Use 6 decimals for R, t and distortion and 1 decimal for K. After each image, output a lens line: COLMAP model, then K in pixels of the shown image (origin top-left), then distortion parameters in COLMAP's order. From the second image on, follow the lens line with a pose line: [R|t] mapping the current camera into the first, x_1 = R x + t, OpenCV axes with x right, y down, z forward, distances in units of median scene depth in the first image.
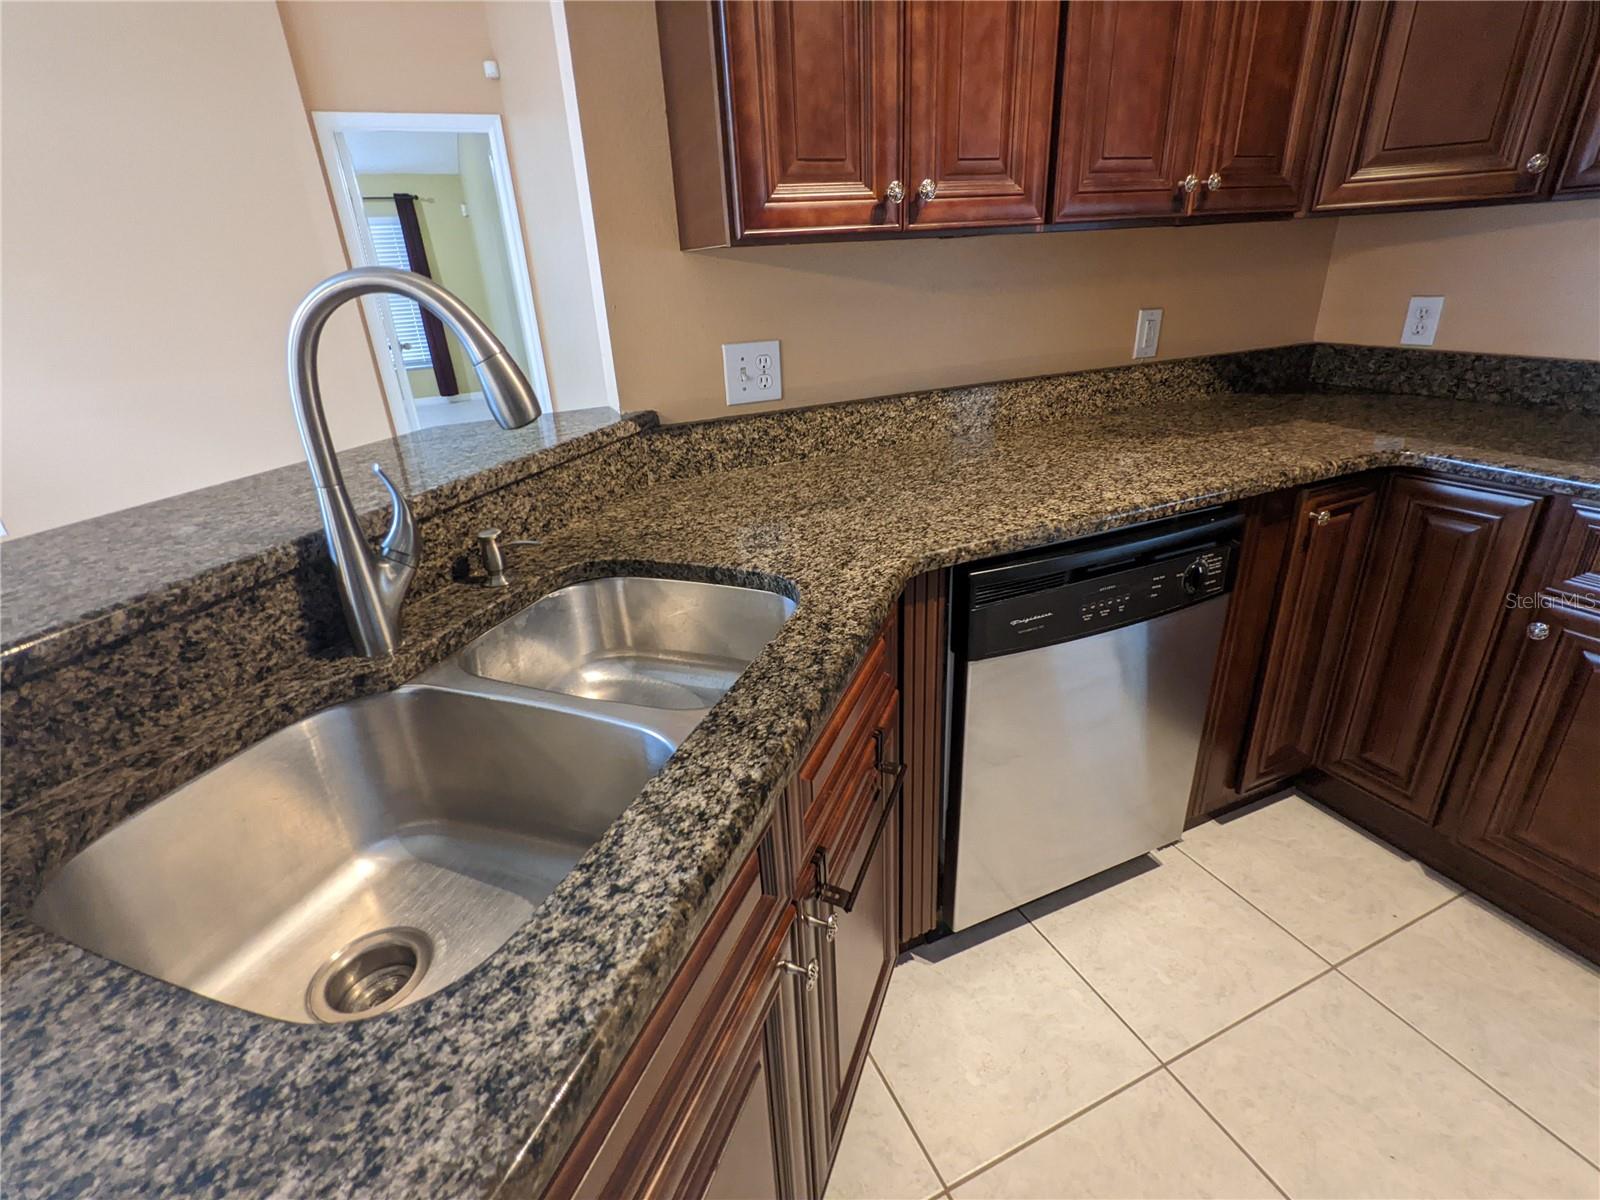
lens RADIAL K [[754.6, 0, 800.8], [0, 754.6, 589.5], [0, 0, 1]] dist [0.000027, -0.000165]
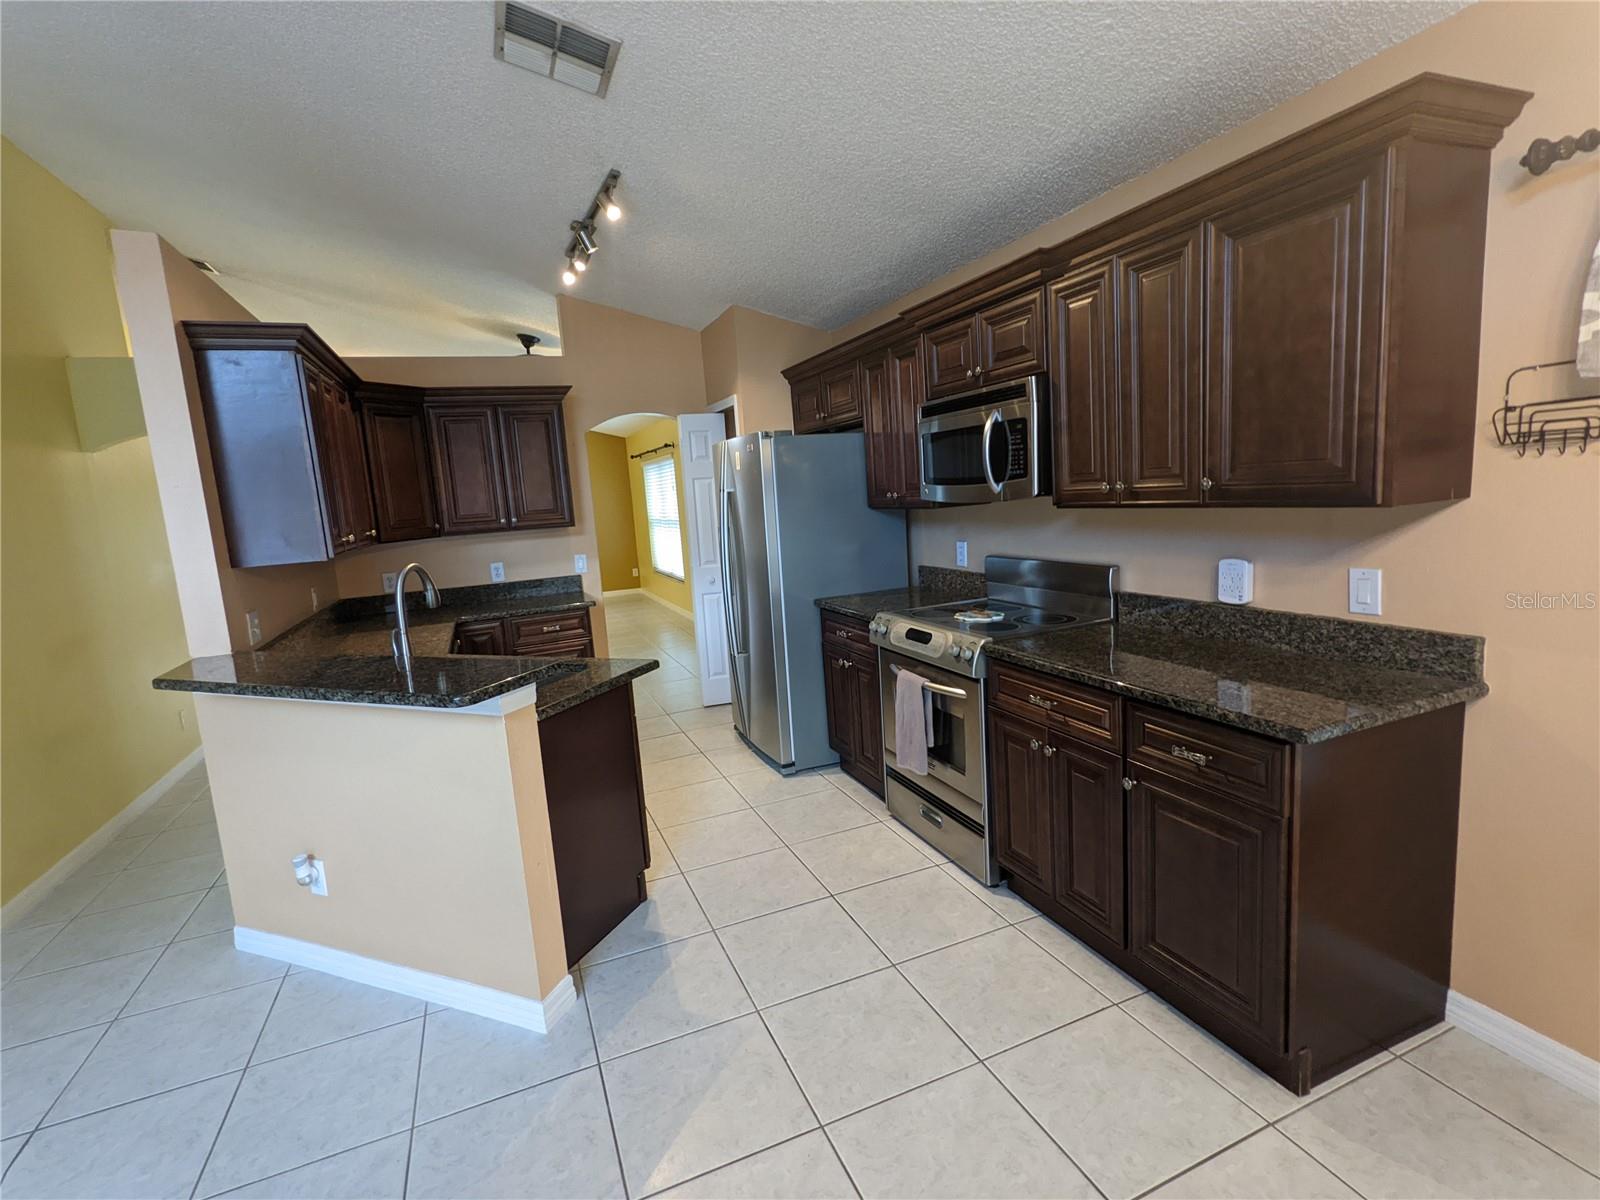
lens RADIAL K [[754.6, 0, 795.7], [0, 754.6, 595.1], [0, 0, 1]] dist [0.000027, -0.000165]
pose [[0.039277, -0.092314, 0.994955, -1.862272], [0.460201, 0.885505, 0.063992, 0.132220], [-0.886945, 0.455366, 0.077263, -0.348119]]
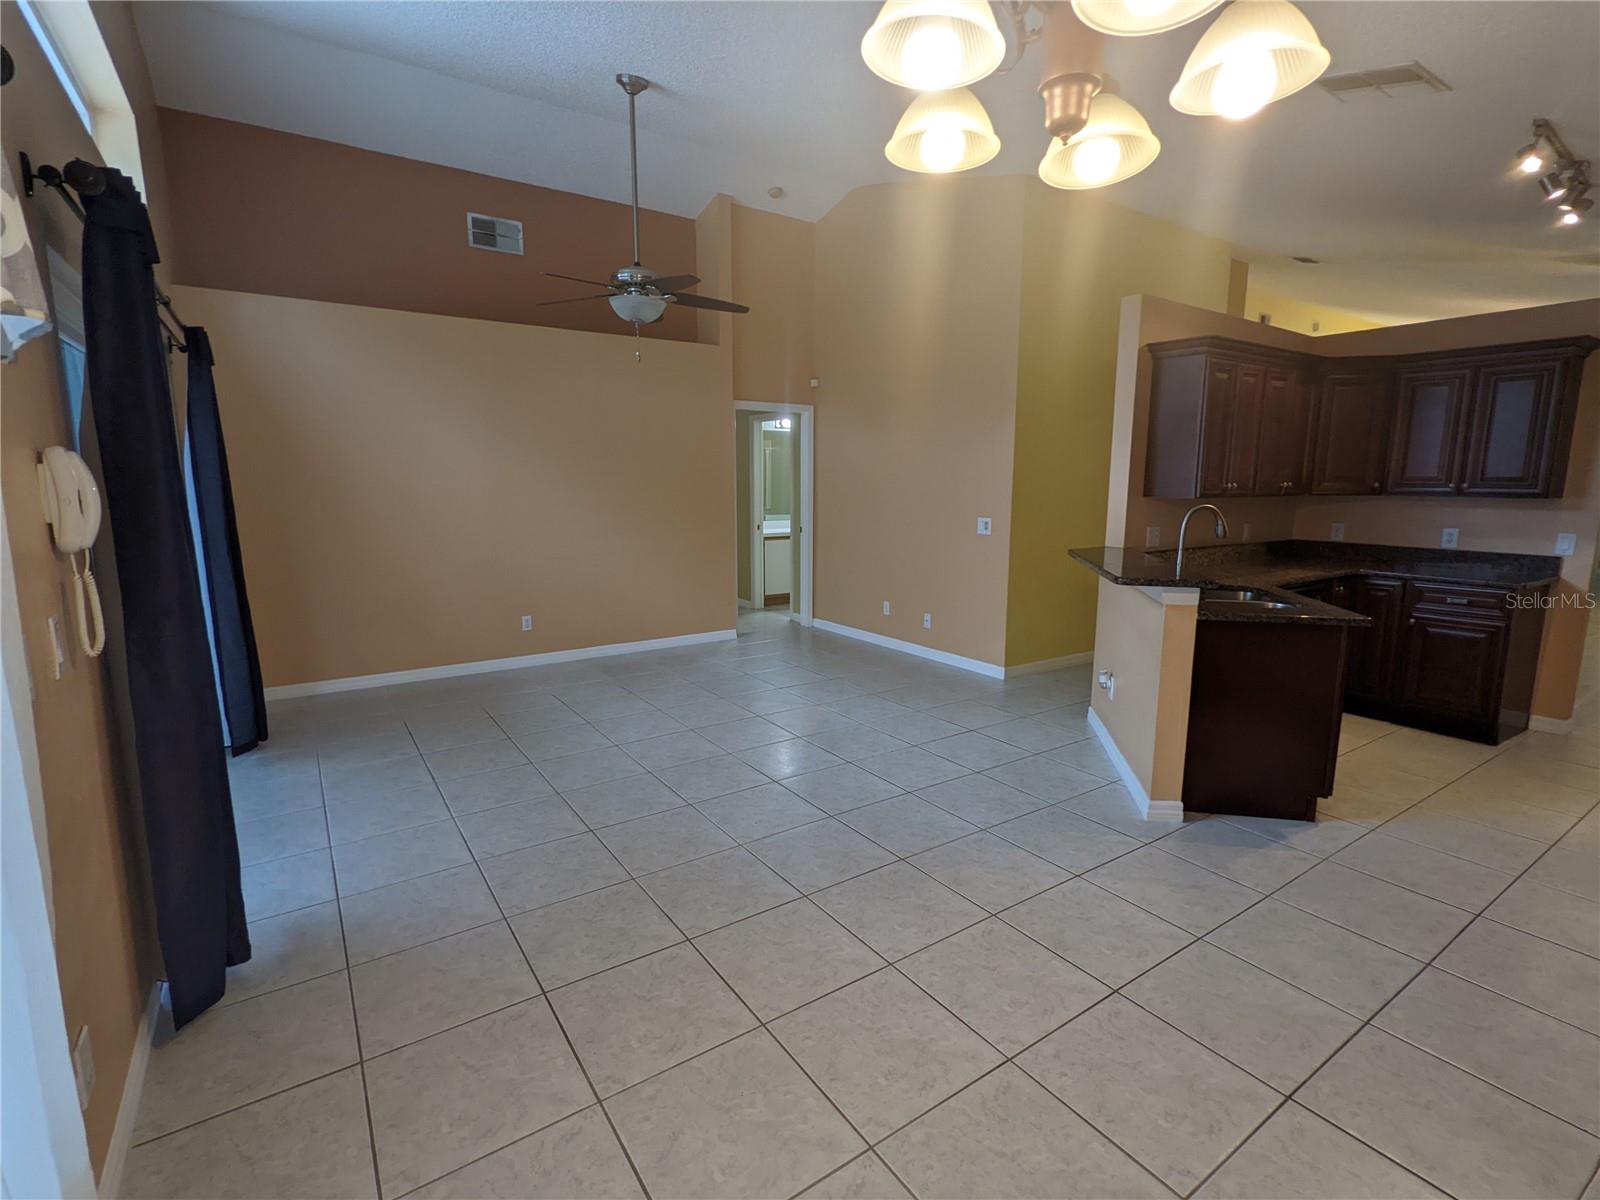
lens RADIAL K [[754.6, 0, 795.1], [0, 754.6, 591.5], [0, 0, 1]] dist [0.000027, -0.000165]
pose [[0.984362, 0.028866, 0.173774, -1.910954], [0.017270, 0.965915, -0.258281, 0.630410], [-0.175307, 0.257243, 0.950312, -1.432249]]
